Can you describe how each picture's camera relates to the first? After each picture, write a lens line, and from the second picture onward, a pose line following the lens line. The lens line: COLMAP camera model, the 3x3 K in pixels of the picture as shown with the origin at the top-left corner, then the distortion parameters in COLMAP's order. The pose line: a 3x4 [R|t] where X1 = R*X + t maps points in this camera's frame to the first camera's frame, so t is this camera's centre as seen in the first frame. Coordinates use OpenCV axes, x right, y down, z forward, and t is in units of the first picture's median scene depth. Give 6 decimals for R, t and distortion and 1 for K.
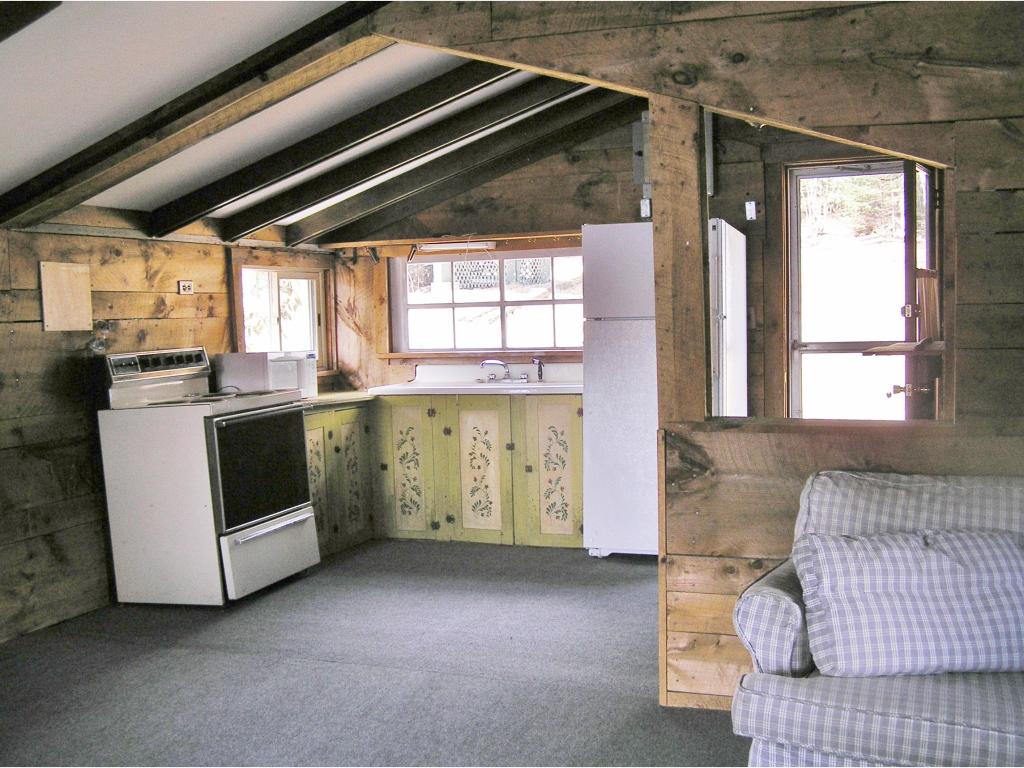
lens RADIAL K [[1119.0, 0, 514.1], [0, 1119.0, 381.9], [0, 0, 1]] dist [-0.167225, 0.000000]
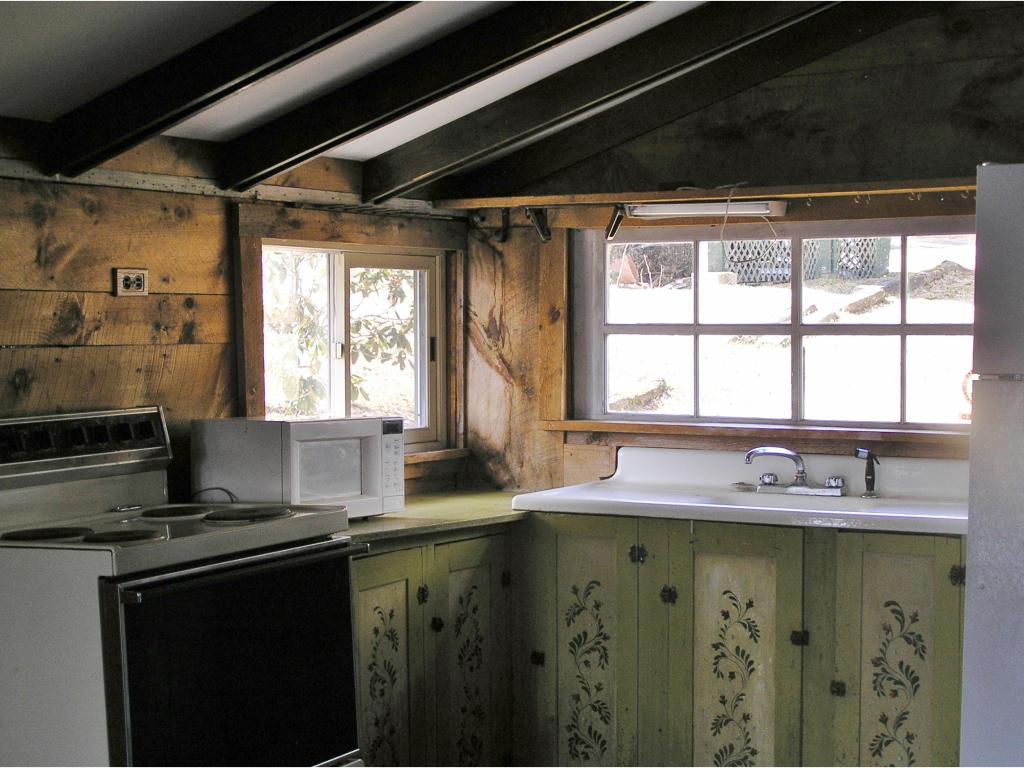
lens RADIAL K [[1673.2, 0, 513.6], [0, 1673.2, 392.7], [0, 0, 1]] dist [-0.070694, 0.000000]
pose [[0.982172, 0.034276, -0.184831, 0.004240], [-0.036853, 0.999265, -0.010520, -0.032561], [0.184335, 0.017144, 0.982714, 0.283316]]
